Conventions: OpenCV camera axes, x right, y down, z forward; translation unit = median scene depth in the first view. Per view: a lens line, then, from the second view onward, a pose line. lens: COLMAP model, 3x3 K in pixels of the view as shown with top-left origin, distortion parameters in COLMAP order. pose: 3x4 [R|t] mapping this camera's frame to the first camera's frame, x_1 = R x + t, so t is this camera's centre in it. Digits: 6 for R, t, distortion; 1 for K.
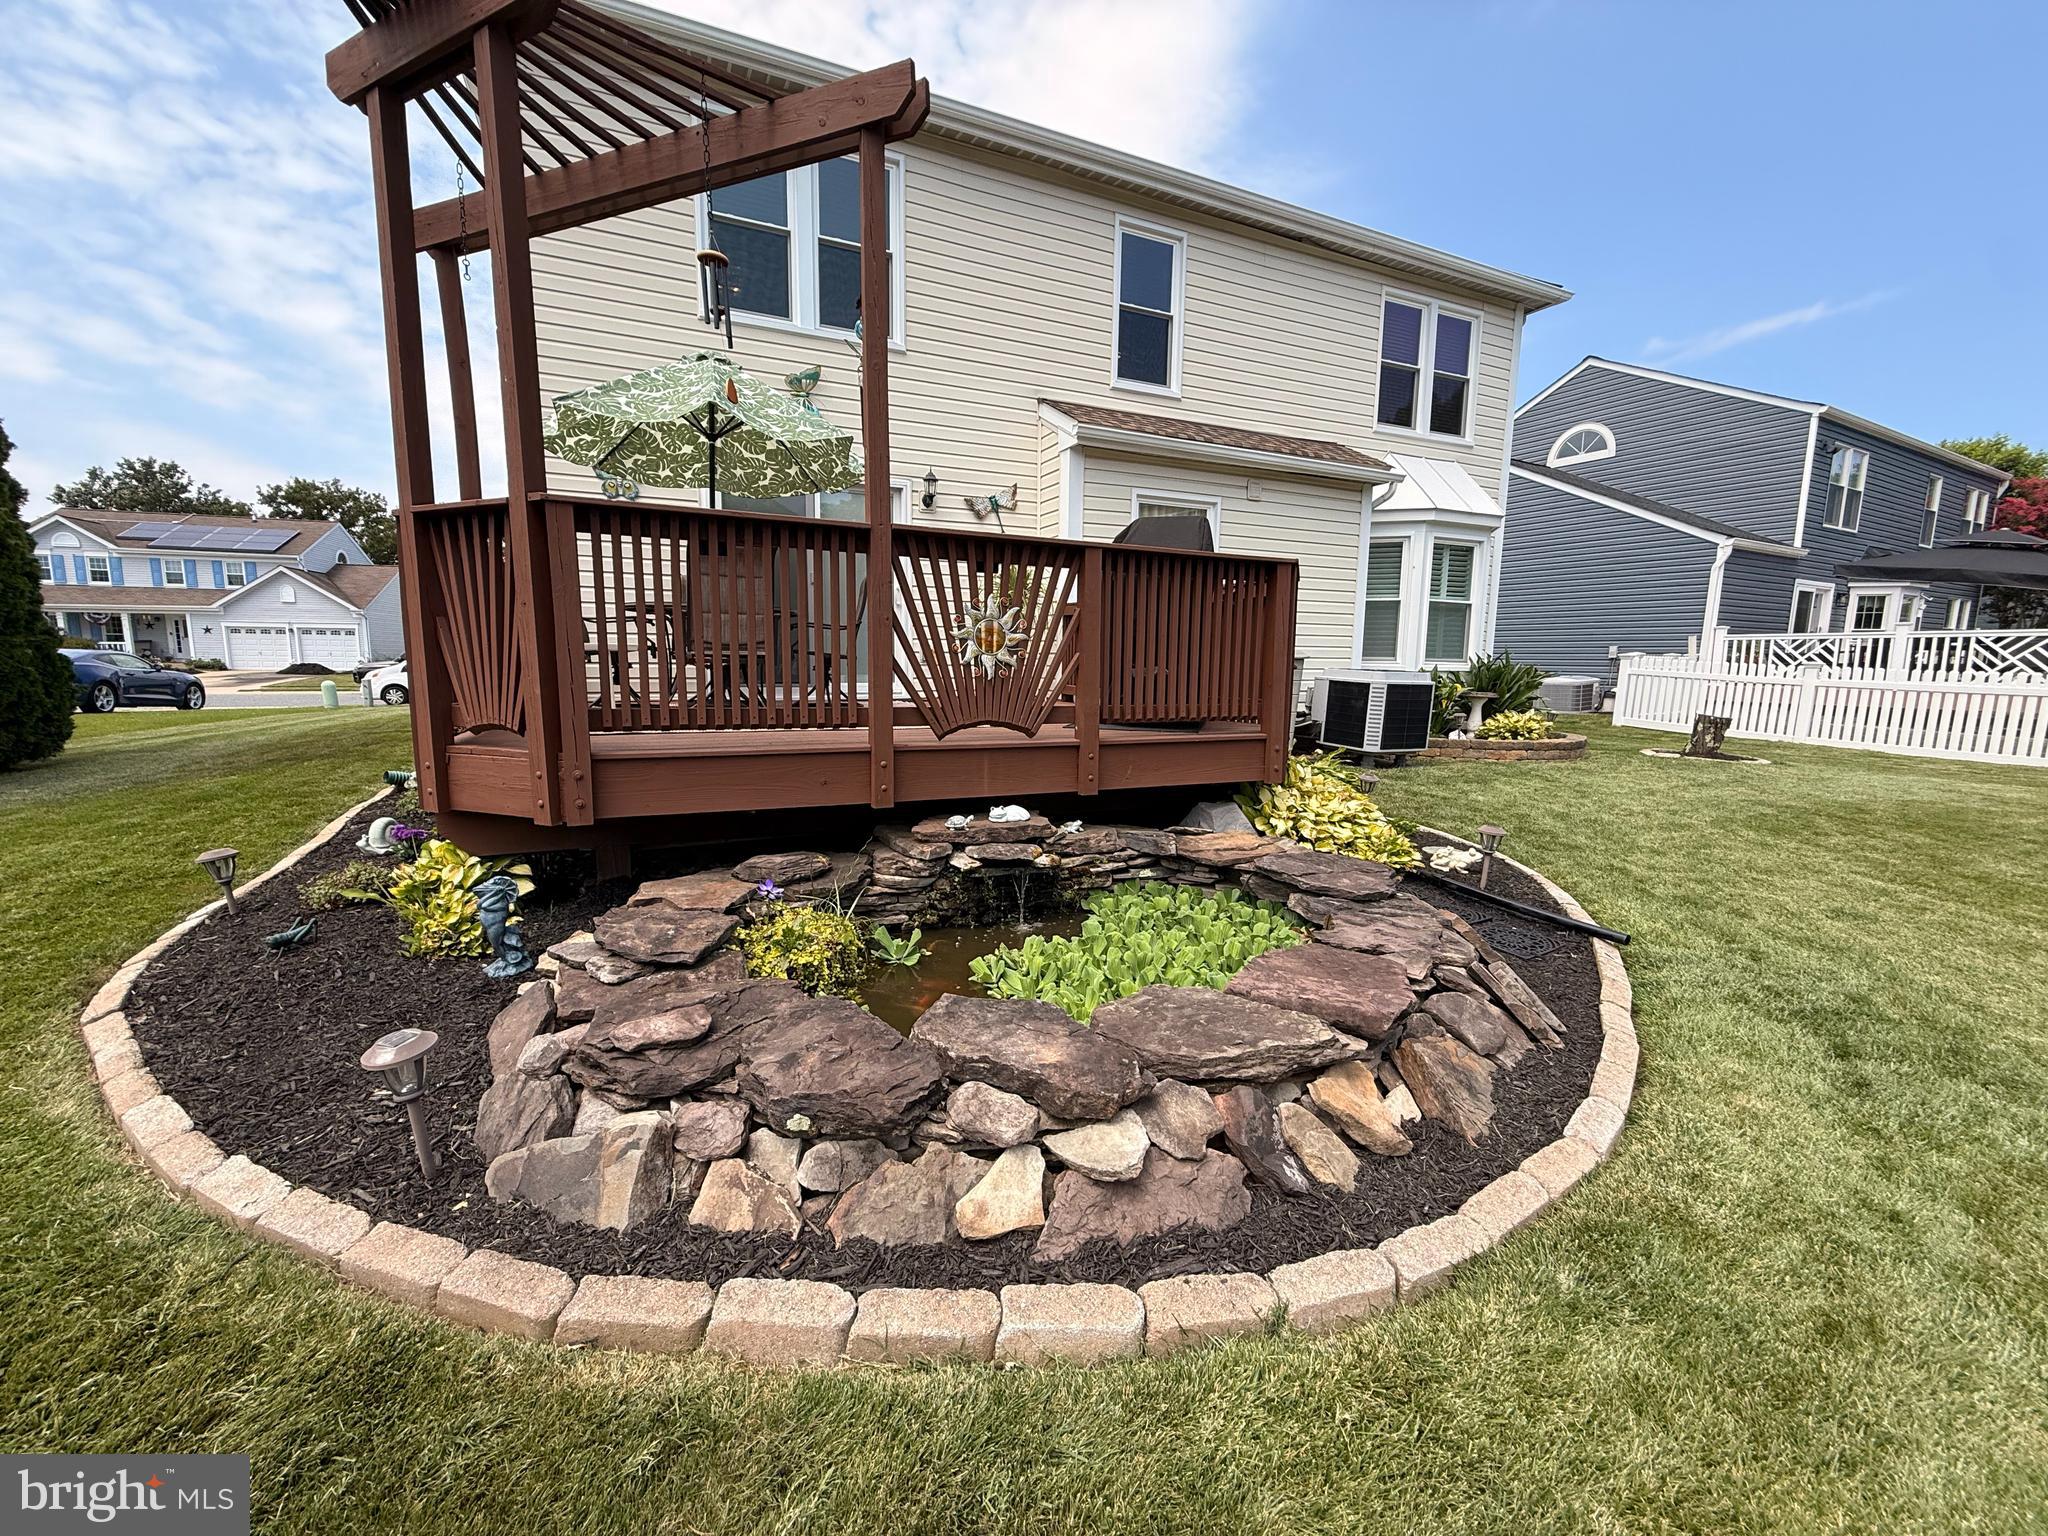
lens RADIAL K [[815.8, 0, 1024.0], [0, 815.8, 768.0], [0, 0, 1]] dist [0.001456, 0.003654]
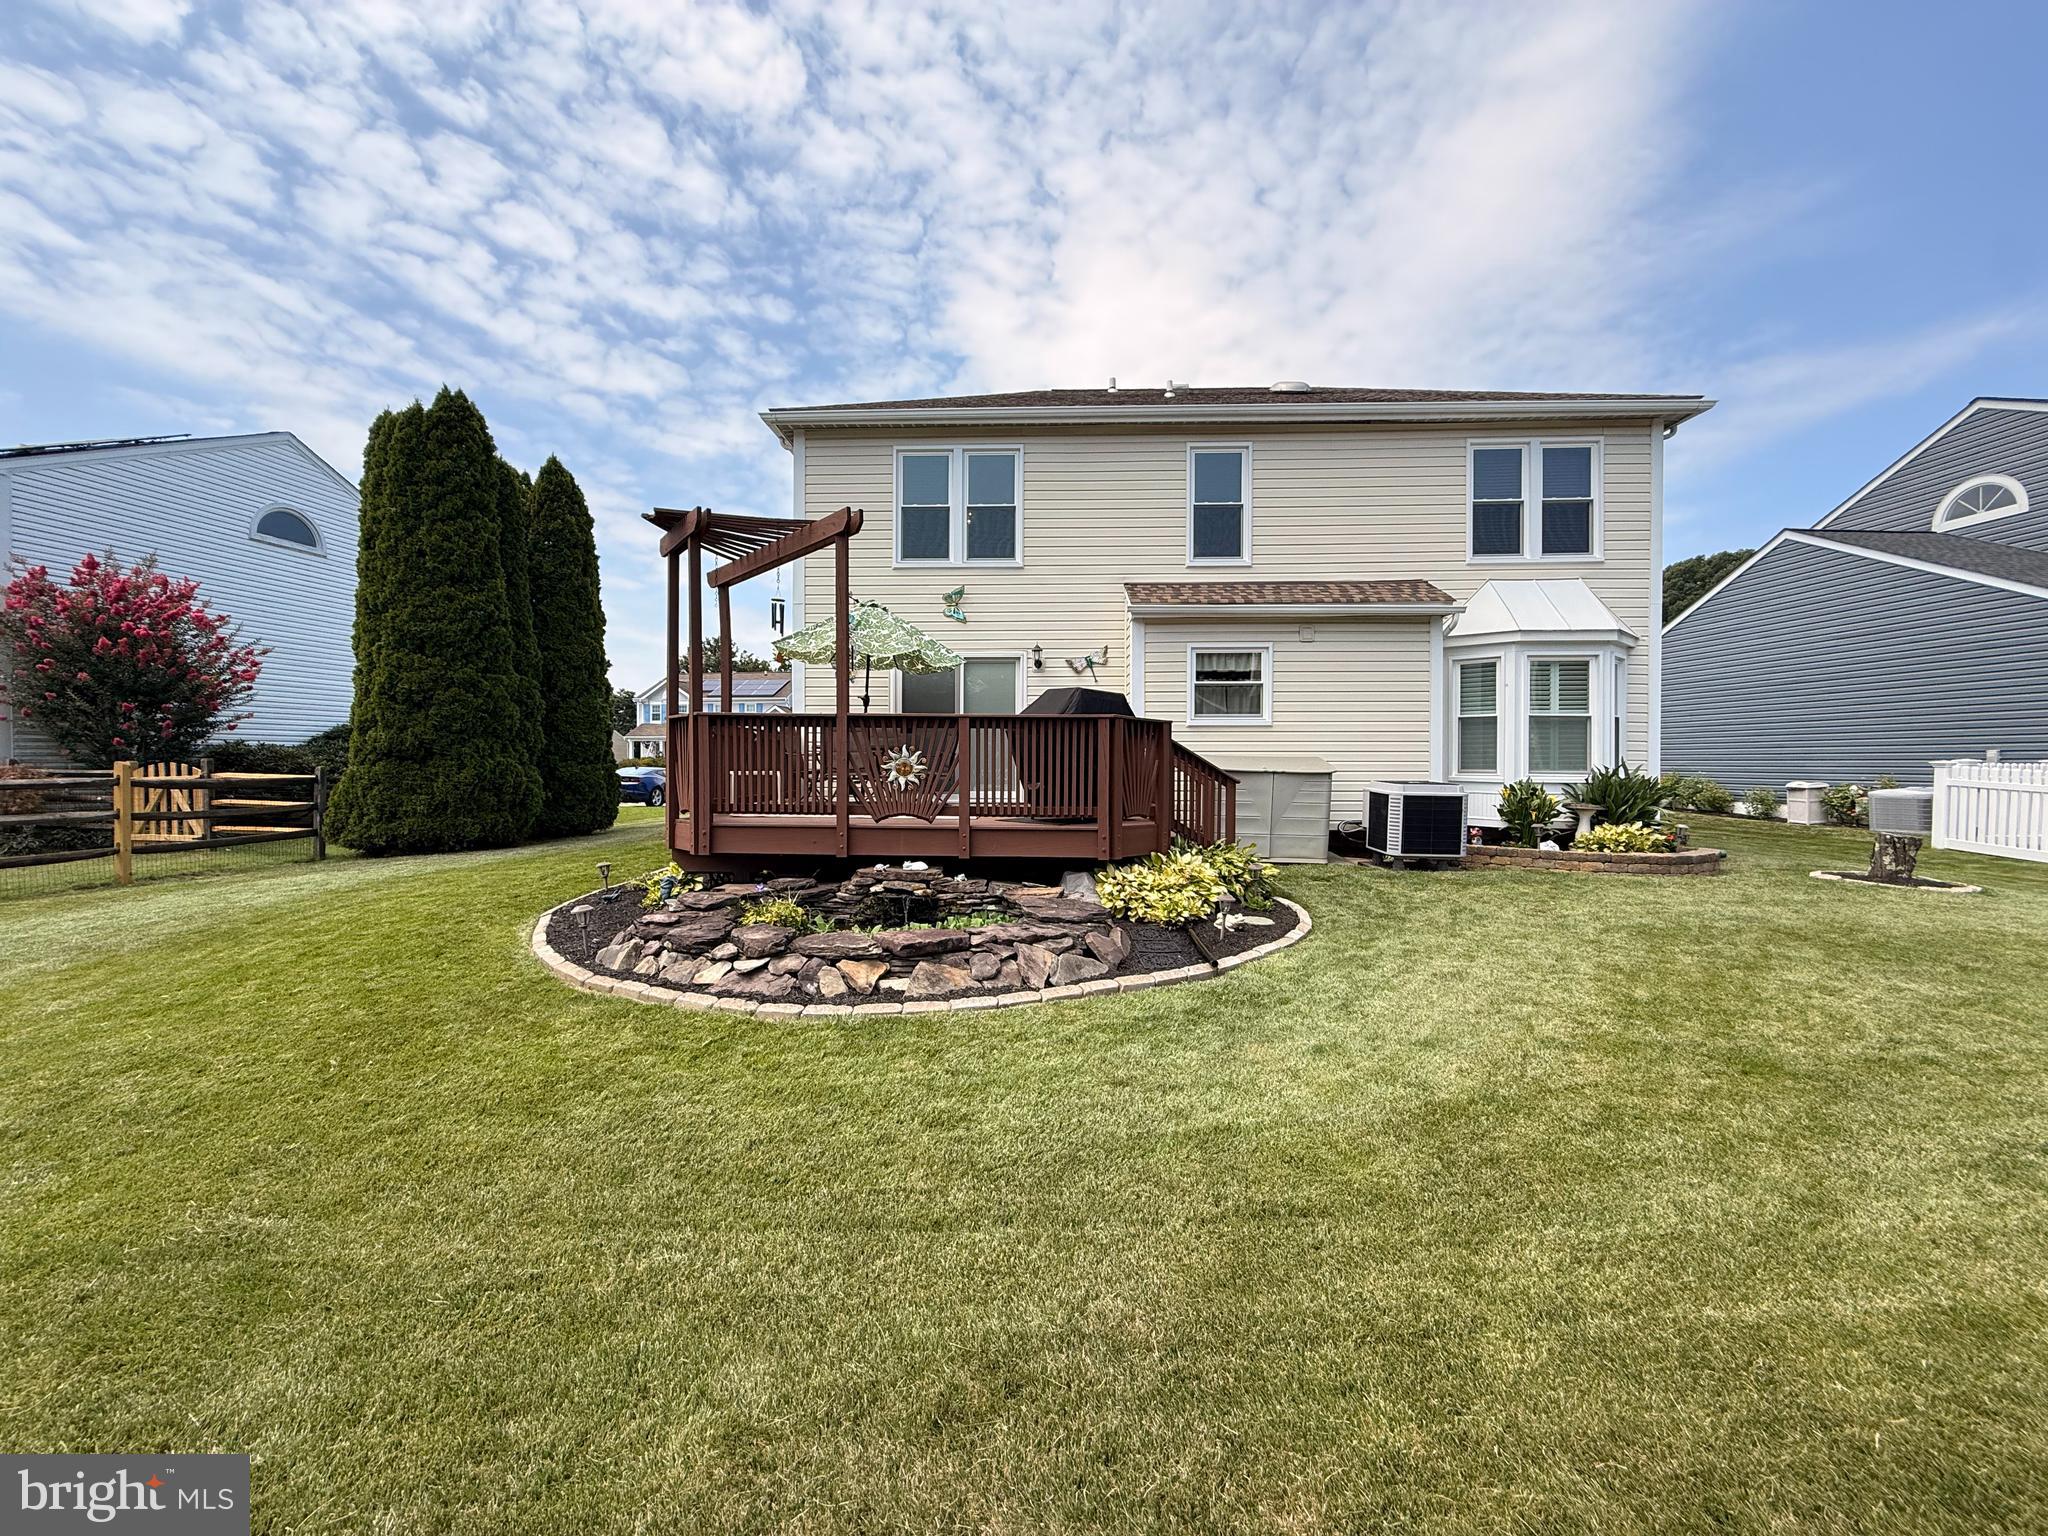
lens RADIAL K [[818.2, 0, 1024.0], [0, 818.2, 768.0], [0, 0, 1]] dist [0.000331, 0.000384]
pose [[0.894659, -0.006643, -0.446701, 0.398914], [-0.051470, 0.991699, -0.117831, 0.016997], [0.443776, 0.128410, 0.886890, -0.201496]]
